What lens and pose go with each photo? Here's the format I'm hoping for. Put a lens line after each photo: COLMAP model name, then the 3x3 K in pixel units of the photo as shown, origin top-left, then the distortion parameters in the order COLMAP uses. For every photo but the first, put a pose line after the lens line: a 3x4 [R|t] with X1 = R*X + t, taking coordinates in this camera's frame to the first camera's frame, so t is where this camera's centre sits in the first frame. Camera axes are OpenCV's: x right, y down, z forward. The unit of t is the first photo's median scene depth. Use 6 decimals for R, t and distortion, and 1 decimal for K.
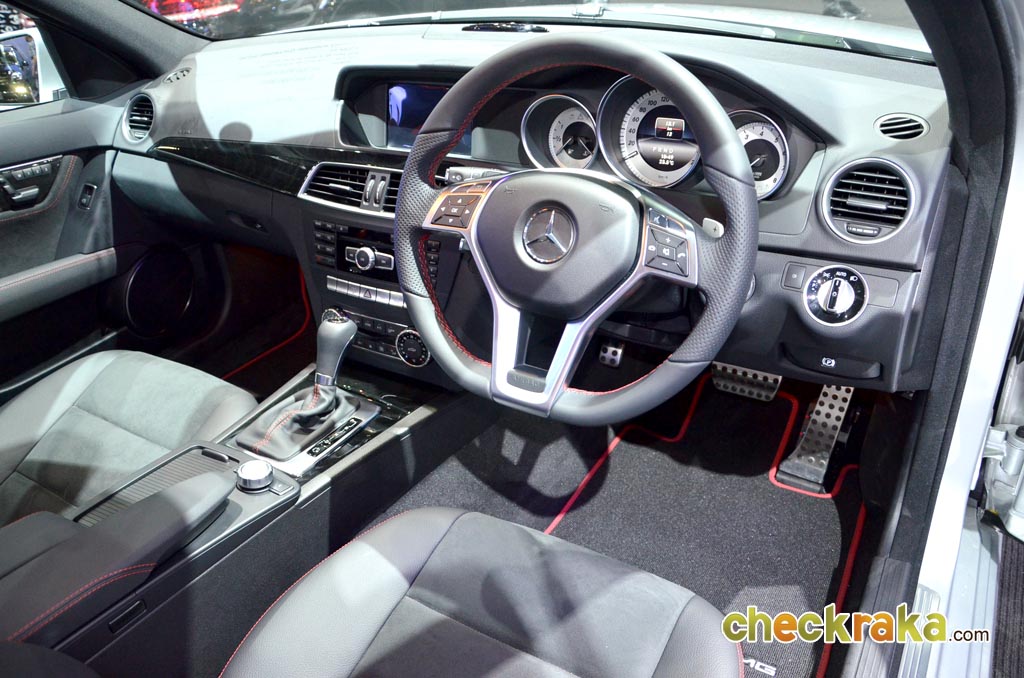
lens RADIAL K [[783.6, 0, 512.0], [0, 783.6, 339.0], [0, 0, 1]] dist [-0.199236, 0.149393]
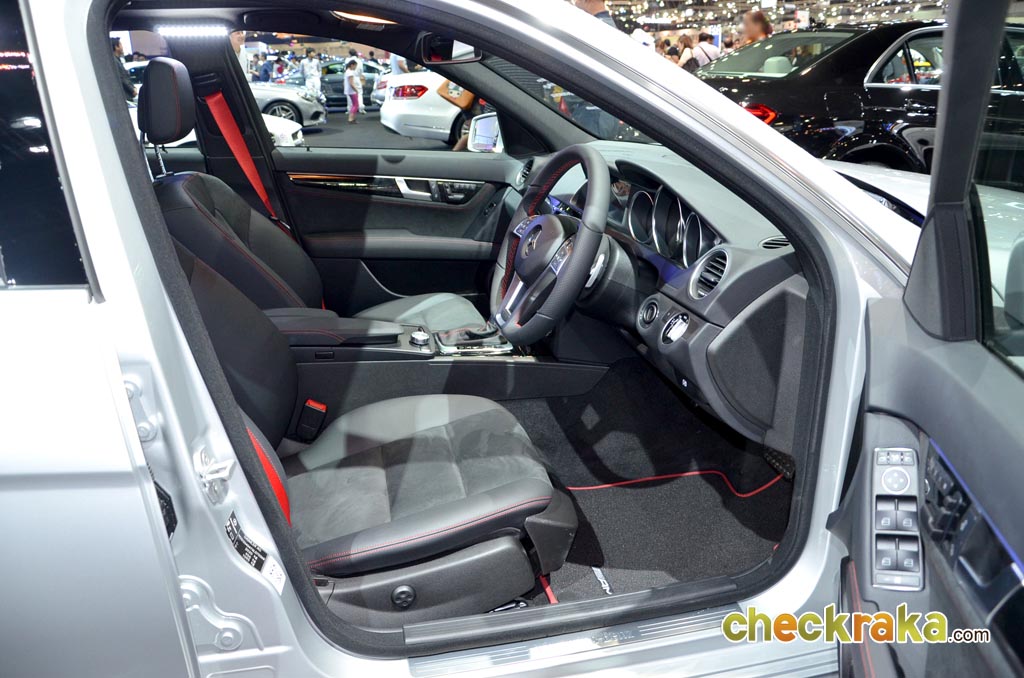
lens RADIAL K [[783.6, 0, 512.0], [0, 783.6, 339.0], [0, 0, 1]] dist [-0.199236, 0.149393]
pose [[0.691220, 0.309481, -0.653021, 0.888529], [-0.411120, 0.911576, -0.003153, 0.073821], [0.594303, 0.270649, 0.757333, -0.272167]]
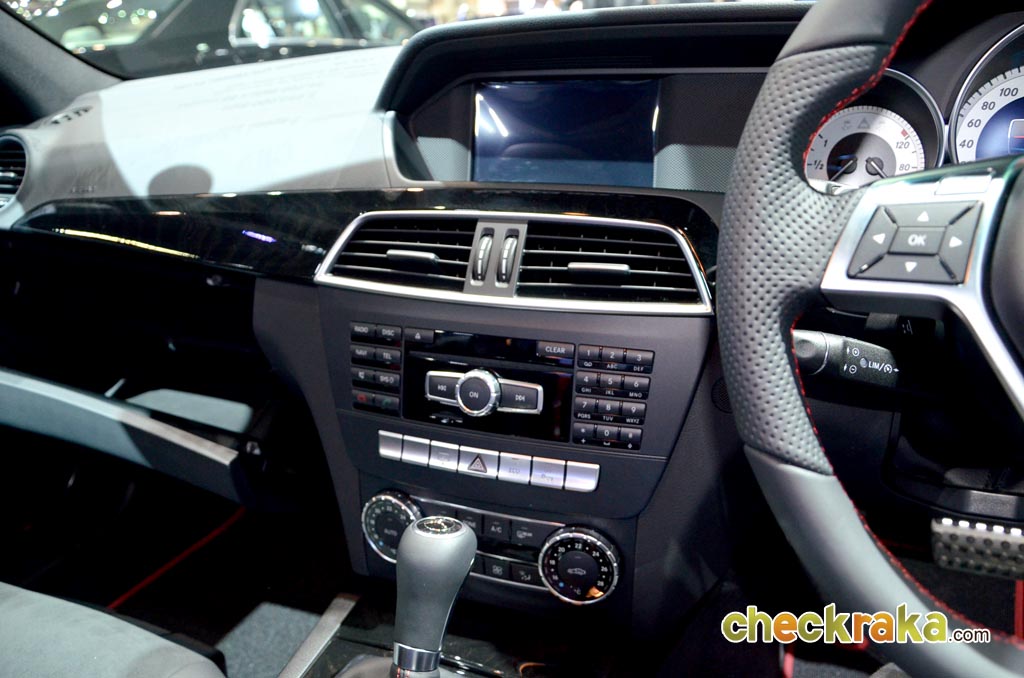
lens RADIAL K [[783.6, 0, 512.0], [0, 783.6, 339.0], [0, 0, 1]] dist [-0.199236, 0.149393]
pose [[0.987779, -0.028578, 0.153219, -0.232493], [0.056176, 0.982252, -0.178956, -0.045010], [-0.145385, 0.185376, 0.971853, 0.484064]]
